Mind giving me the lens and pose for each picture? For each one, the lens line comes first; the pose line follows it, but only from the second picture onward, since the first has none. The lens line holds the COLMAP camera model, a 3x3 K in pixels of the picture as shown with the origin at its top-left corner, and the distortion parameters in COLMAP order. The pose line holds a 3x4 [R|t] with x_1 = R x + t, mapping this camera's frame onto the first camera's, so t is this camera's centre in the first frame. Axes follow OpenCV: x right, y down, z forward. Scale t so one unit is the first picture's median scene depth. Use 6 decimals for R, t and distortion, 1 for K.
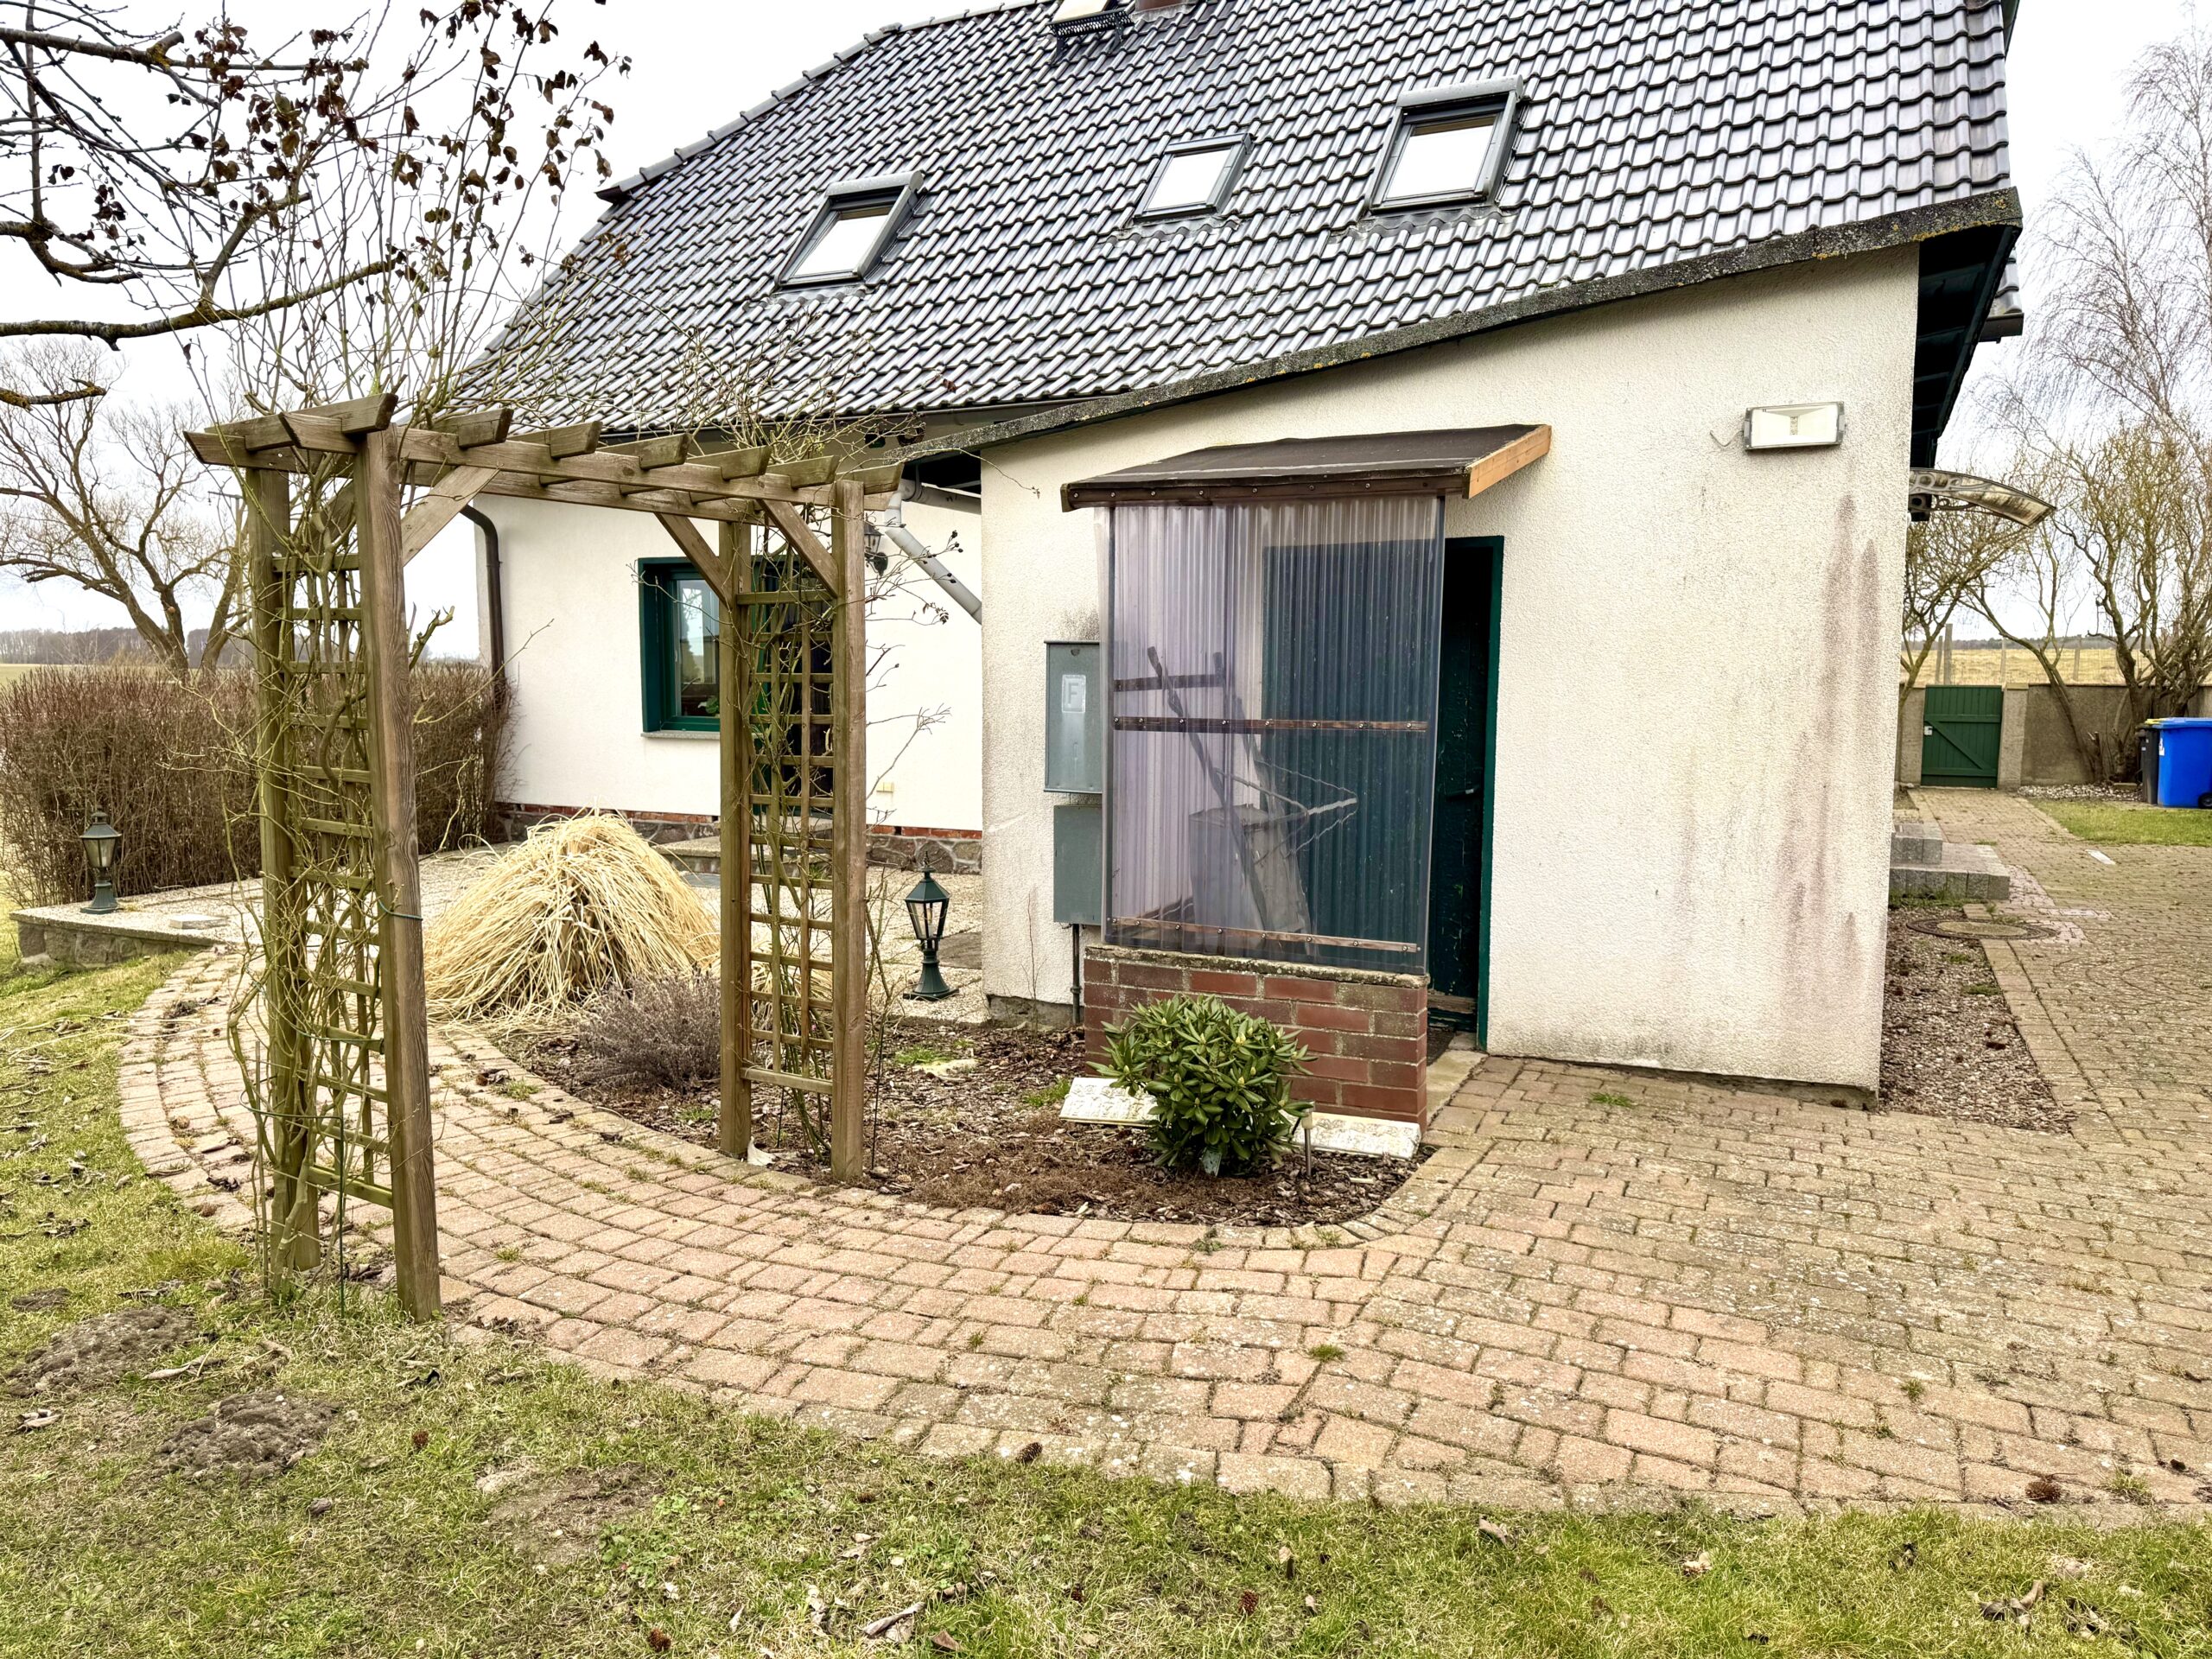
lens RADIAL K [[1558.1, 0, 1093.6], [0, 1558.1, 819.8], [0, 0, 1]] dist [0.041775, -0.035682]
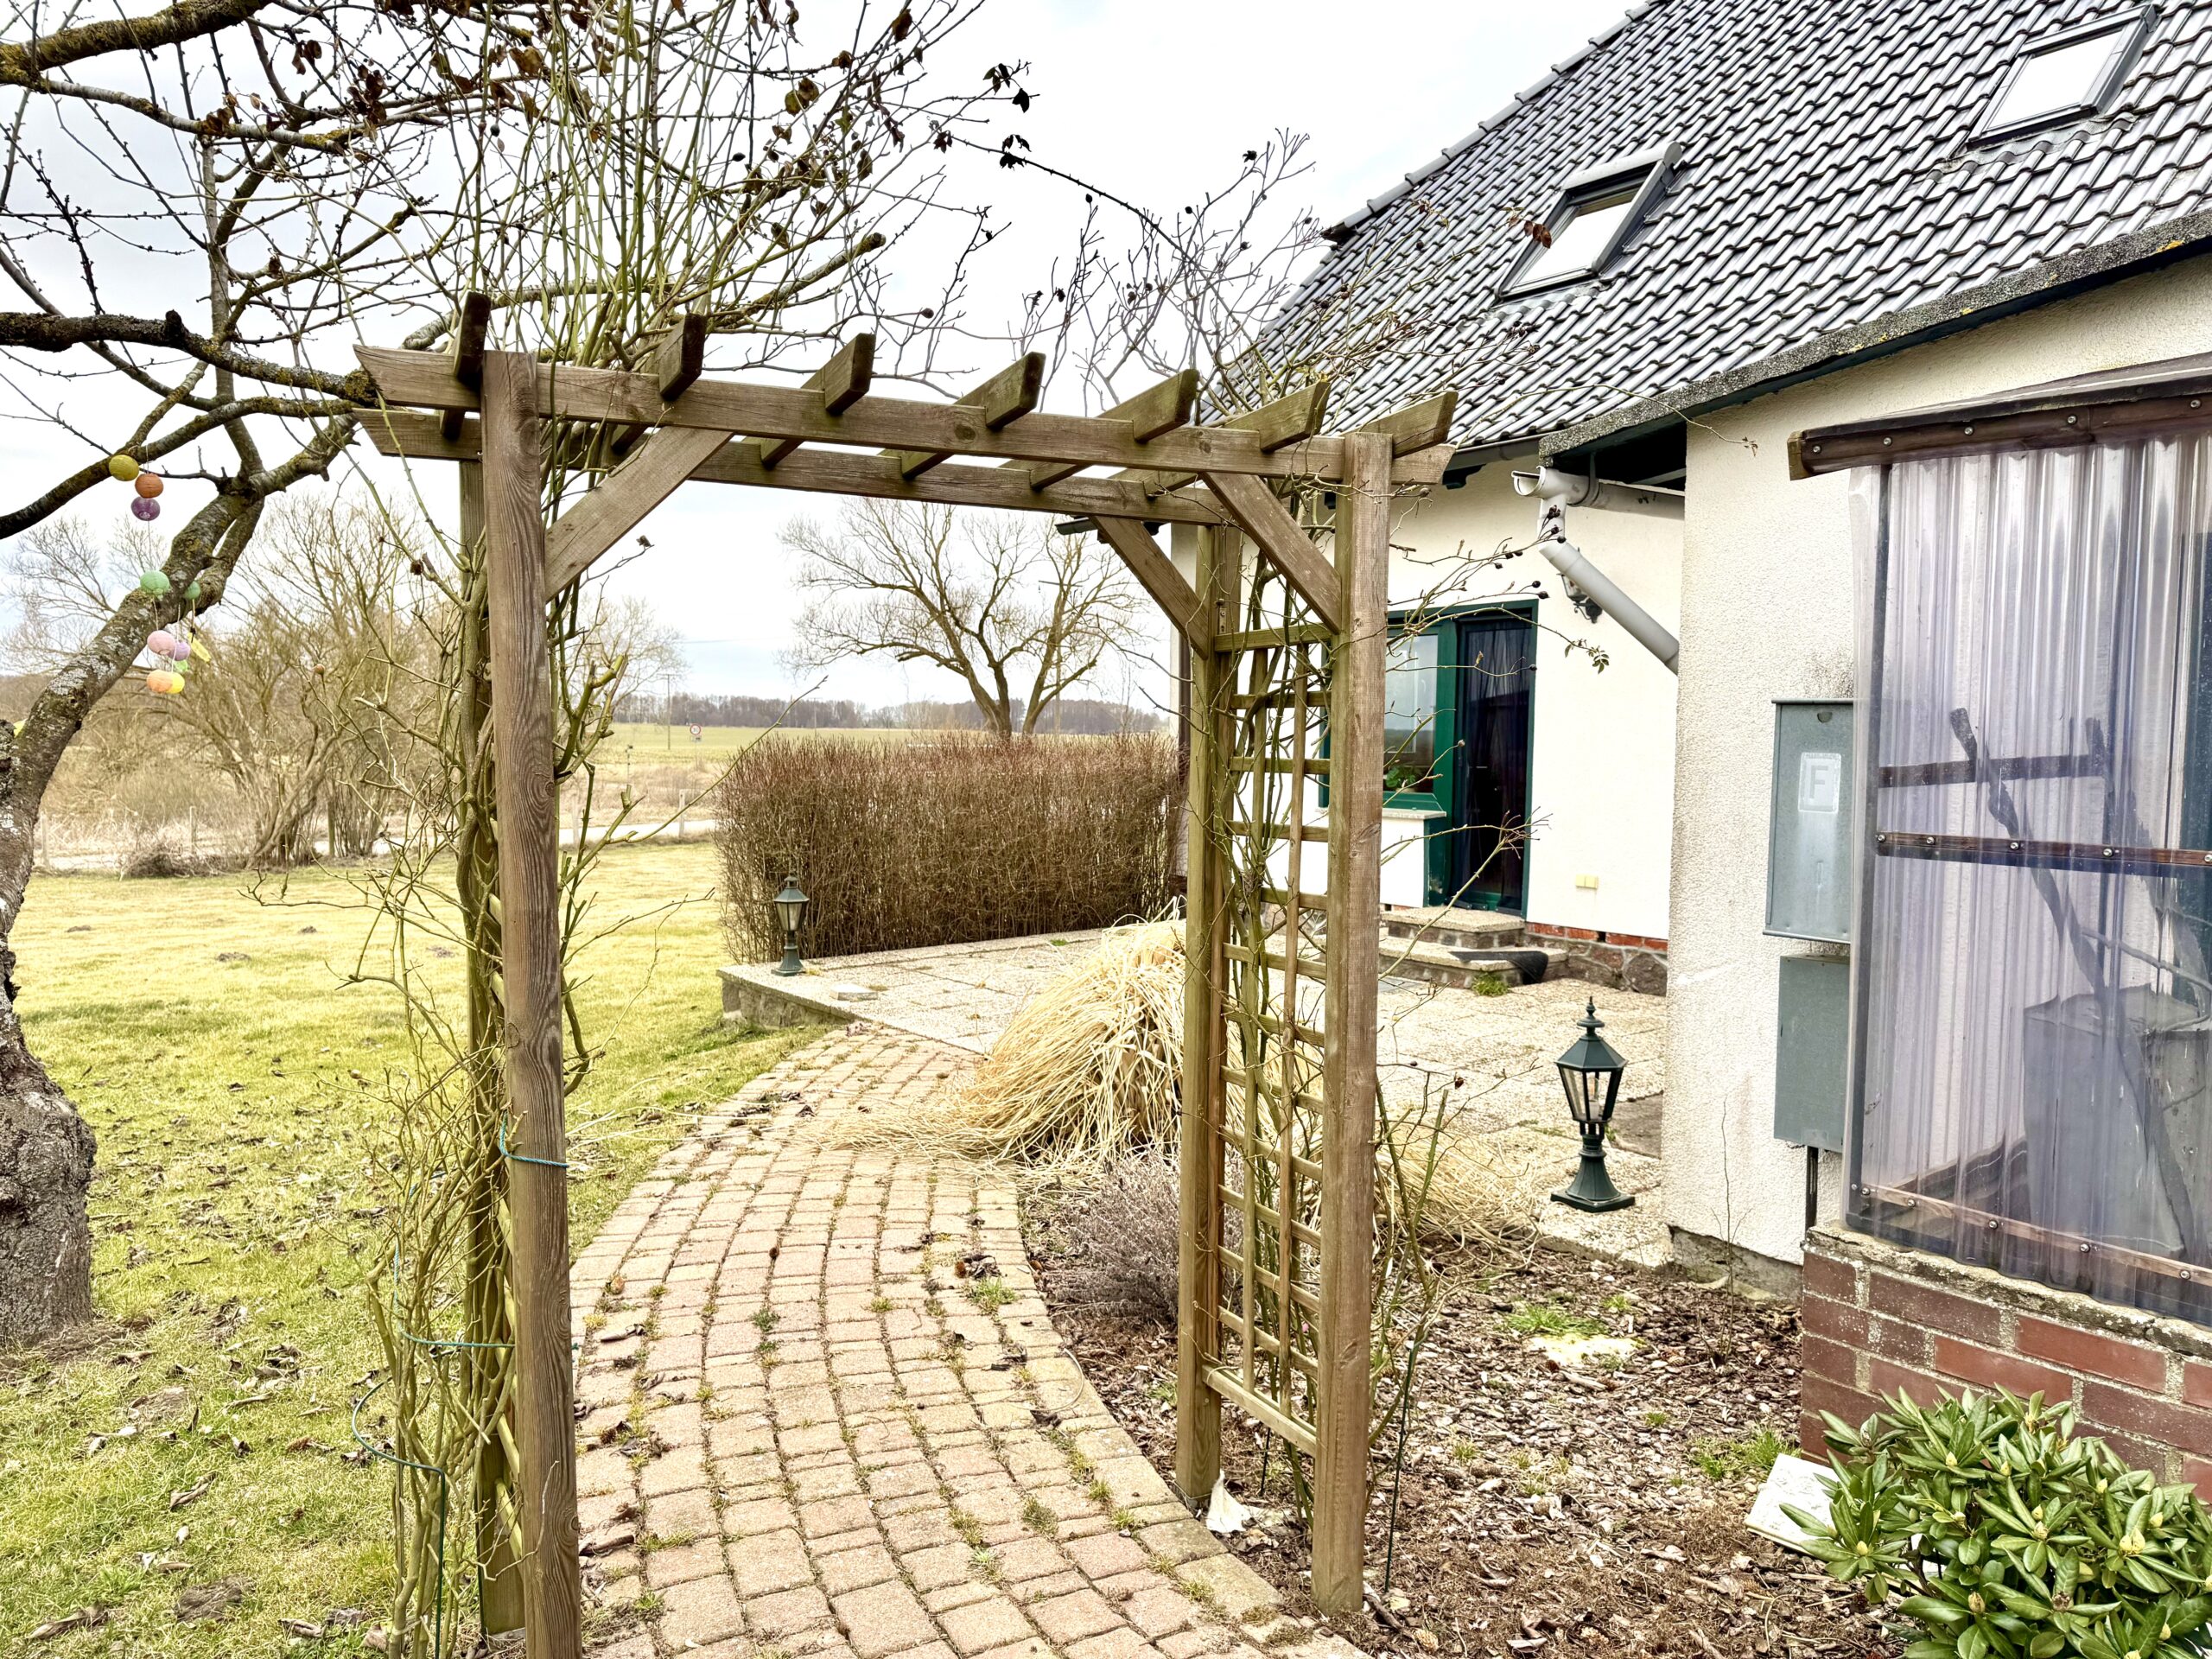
lens RADIAL K [[1558.1, 0, 1121.3], [0, 1558.1, 837.8], [0, 0, 1]] dist [0.041775, -0.035682]
pose [[0.895340, 0.031772, -0.444248, 0.010688], [-0.044990, 0.998802, -0.019241, -0.020659], [0.443104, 0.037214, 0.895697, 0.187627]]
